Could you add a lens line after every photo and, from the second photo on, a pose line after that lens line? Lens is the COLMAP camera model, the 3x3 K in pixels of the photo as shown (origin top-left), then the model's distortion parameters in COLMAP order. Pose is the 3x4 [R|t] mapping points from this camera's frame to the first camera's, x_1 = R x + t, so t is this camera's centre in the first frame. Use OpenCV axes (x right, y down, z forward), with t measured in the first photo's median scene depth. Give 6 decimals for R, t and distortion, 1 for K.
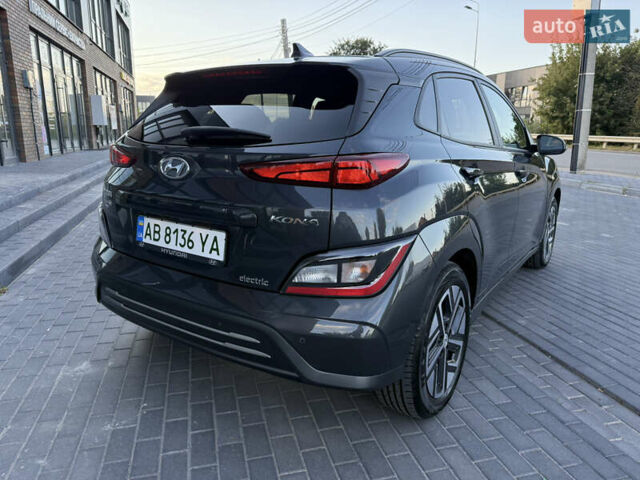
lens RADIAL K [[450.5, 0, 320.1], [0, 450.5, 241.8], [0, 0, 1]] dist [0.054144, -0.070529]
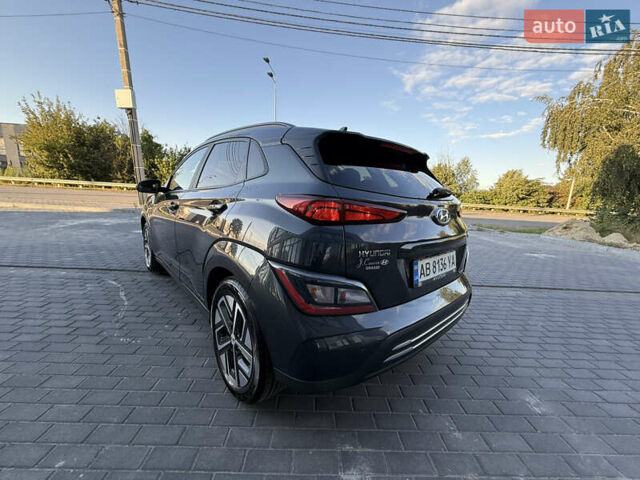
lens RADIAL K [[253.7, 0, 318.4], [0, 253.7, 241.0], [0, 0, 1]] dist [0.000913, 0.000211]
pose [[0.245731, -0.183260, 0.951857, -1.107486], [0.185700, 0.972678, 0.139328, -0.254640], [-0.951384, 0.142523, 0.273049, 1.098629]]
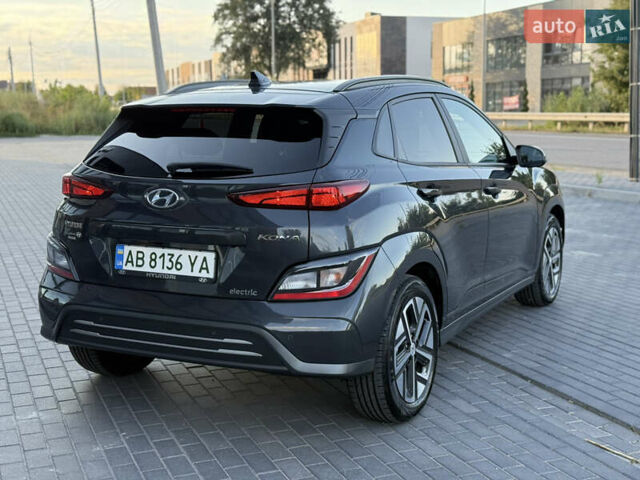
lens RADIAL K [[890.8, 0, 321.9], [0, 890.8, 238.1], [0, 0, 1]] dist [0.003475, 0.907765]
pose [[0.991825, -0.039288, 0.121409, -0.191364], [0.050966, 0.994207, -0.094631, 0.152650], [-0.116987, 0.100045, 0.988081, -1.136933]]
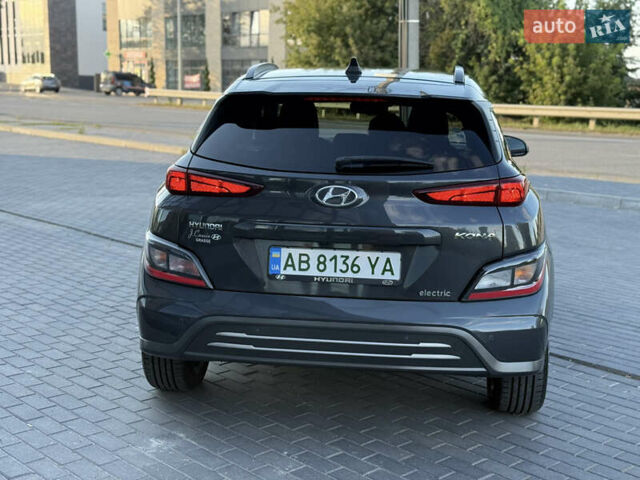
lens RADIAL K [[884.7, 0, 318.0], [0, 884.7, 241.9], [0, 0, 1]] dist [0.147000, -0.121694]
pose [[0.880271, -0.073942, 0.468674, -1.236465], [0.102829, 0.994036, -0.036308, 0.008568], [-0.463195, 0.080154, 0.882625, -0.706147]]
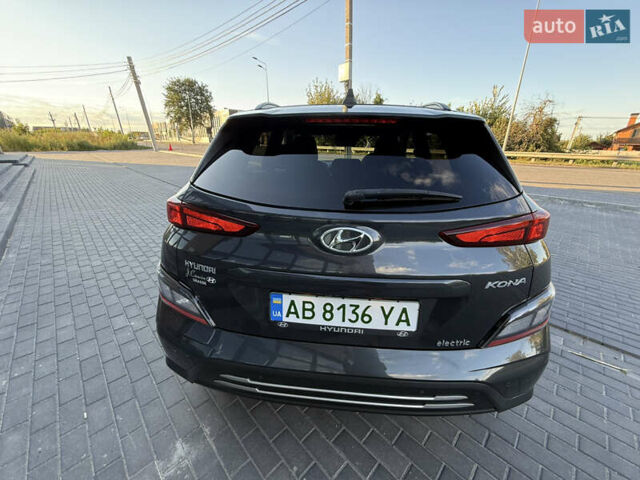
lens RADIAL K [[255.1, 0, 318.2], [0, 255.1, 241.1], [0, 0, 1]] dist [0.000798, 0.000008]
pose [[0.873253, -0.175098, 0.454720, -0.549737], [0.114651, 0.980839, 0.157513, -0.228584], [-0.473588, -0.085414, 0.876595, 0.577799]]
